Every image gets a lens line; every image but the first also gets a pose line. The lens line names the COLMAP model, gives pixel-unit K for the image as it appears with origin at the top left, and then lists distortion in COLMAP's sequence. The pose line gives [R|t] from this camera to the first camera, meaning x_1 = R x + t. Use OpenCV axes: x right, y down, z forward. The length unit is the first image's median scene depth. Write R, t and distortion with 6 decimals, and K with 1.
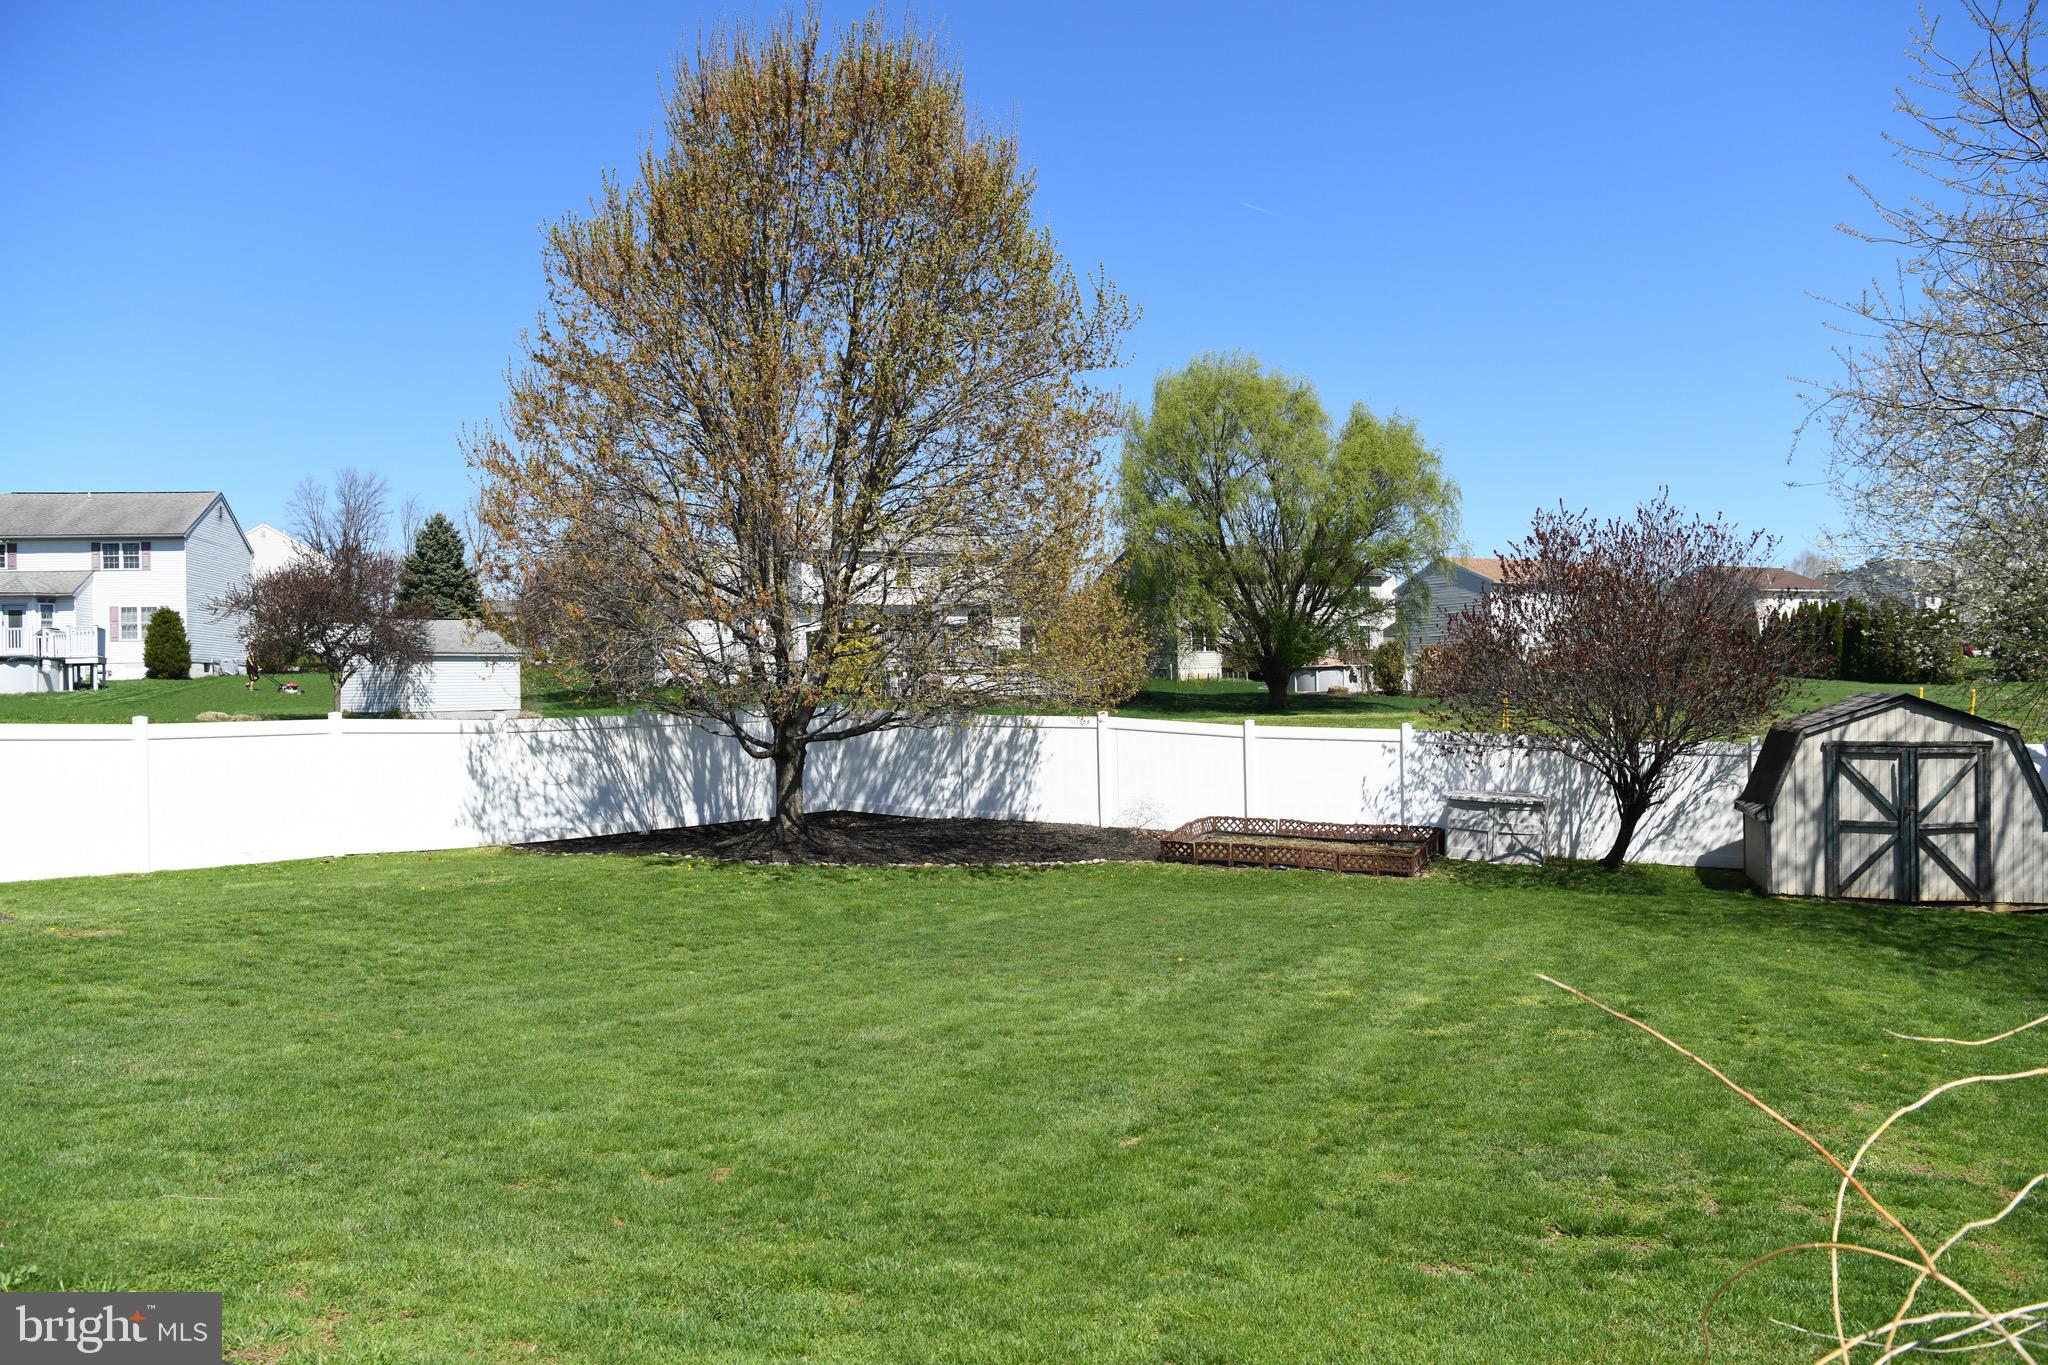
lens RADIAL K [[1592.1, 0, 1024.0], [0, 1592.1, 682.5], [0, 0, 1]] dist [0.001587, -0.005544]
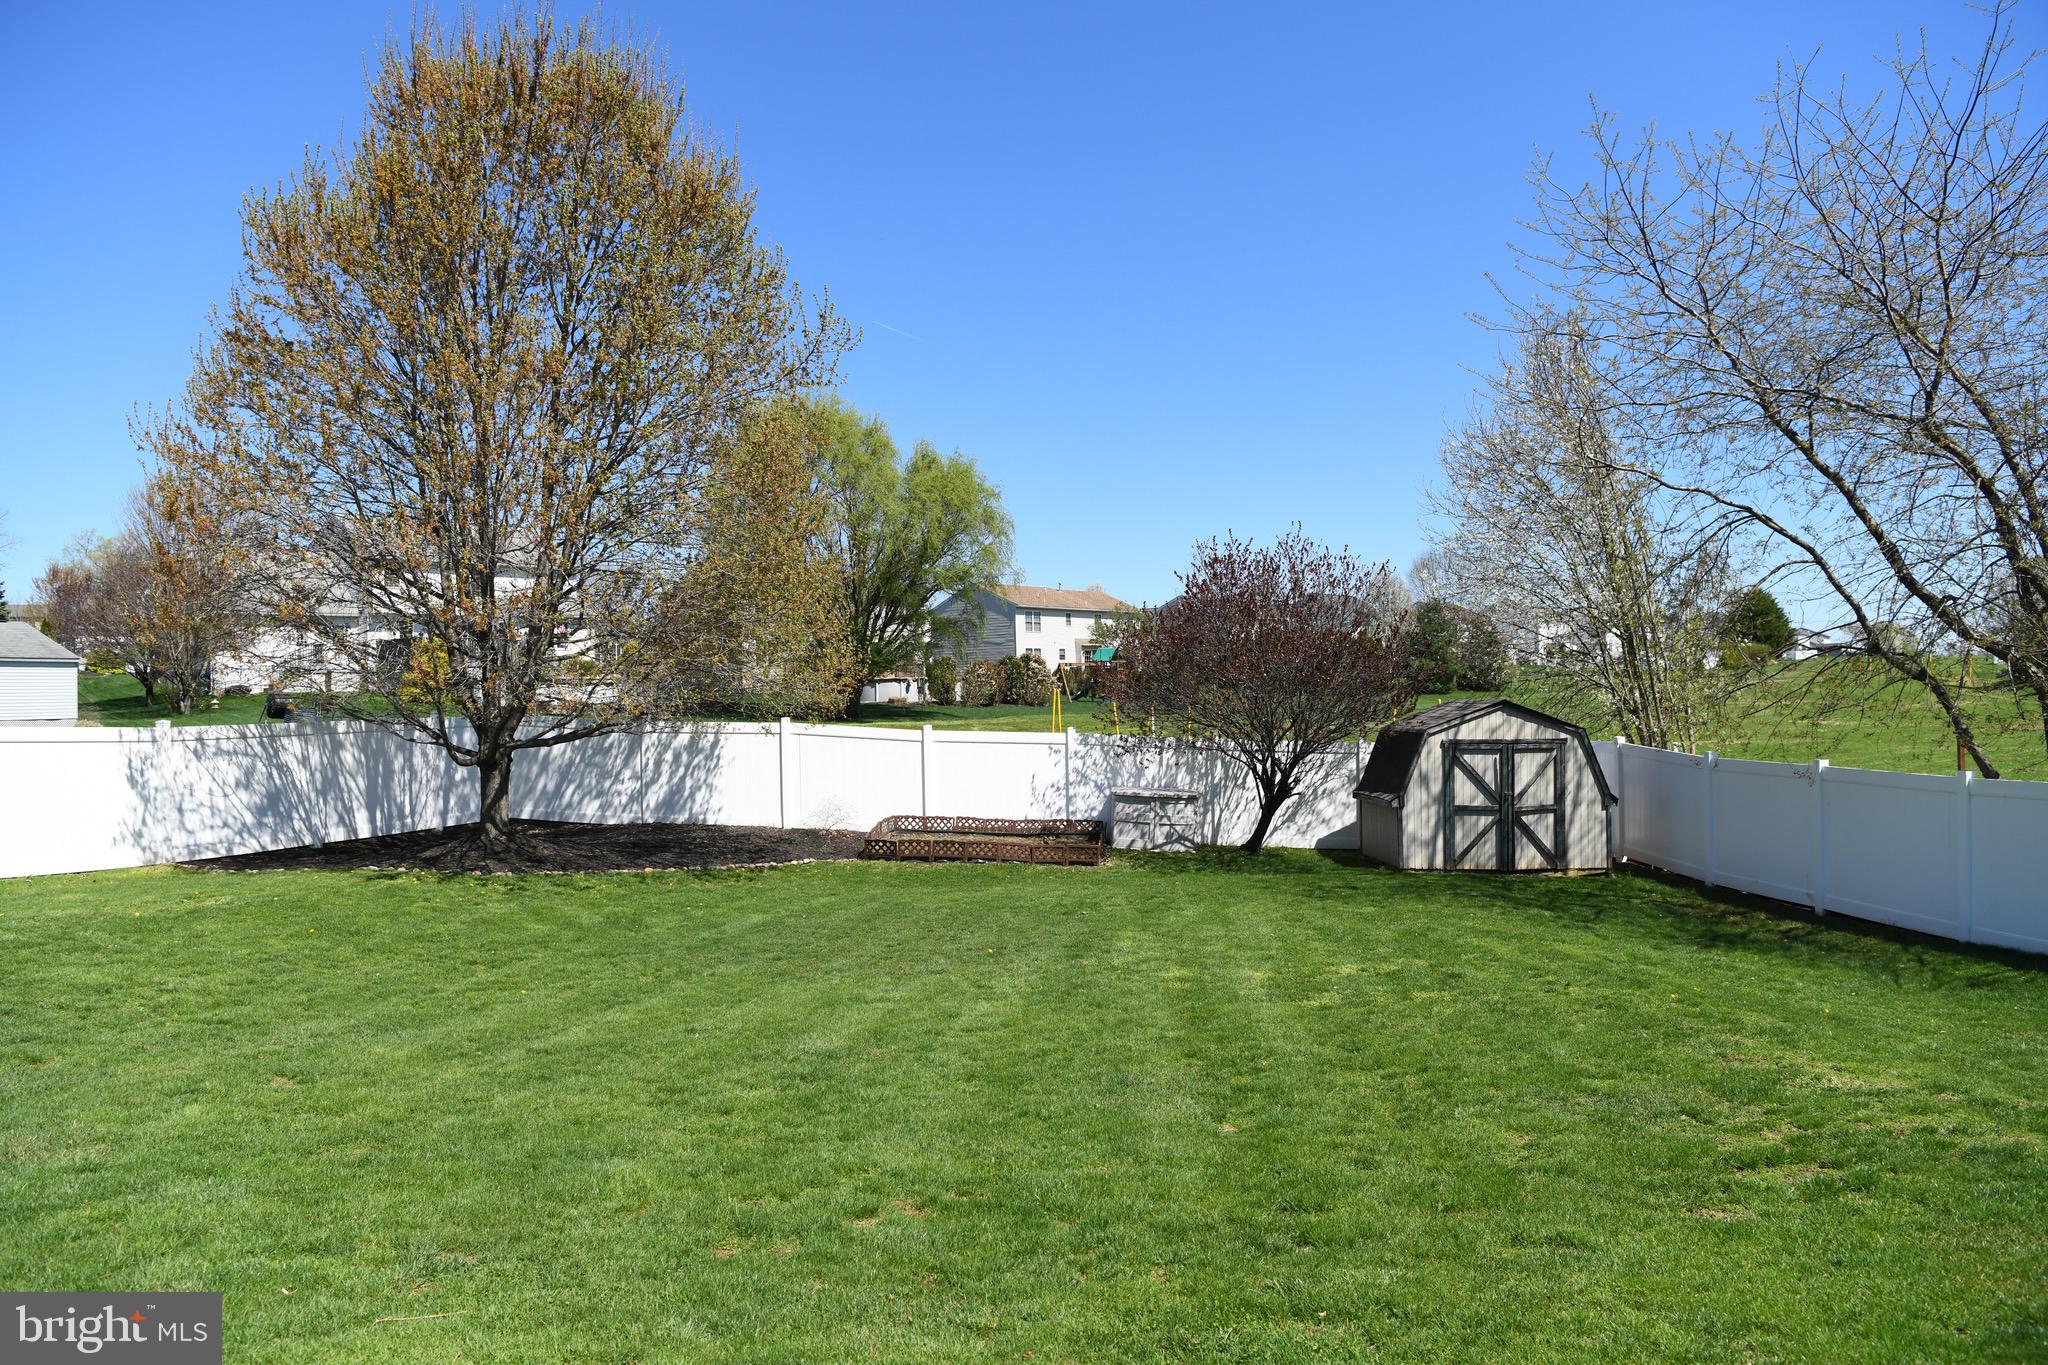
lens RADIAL K [[1450.9, 0, 1025.3], [0, 1450.9, 623.6], [0, 0, 1]] dist [-0.004399, -0.041695]
pose [[0.937075, 0.023516, 0.348337, -0.152531], [-0.005958, 0.998661, -0.051391, 0.006670], [-0.349079, 0.046082, 0.935960, 0.068715]]
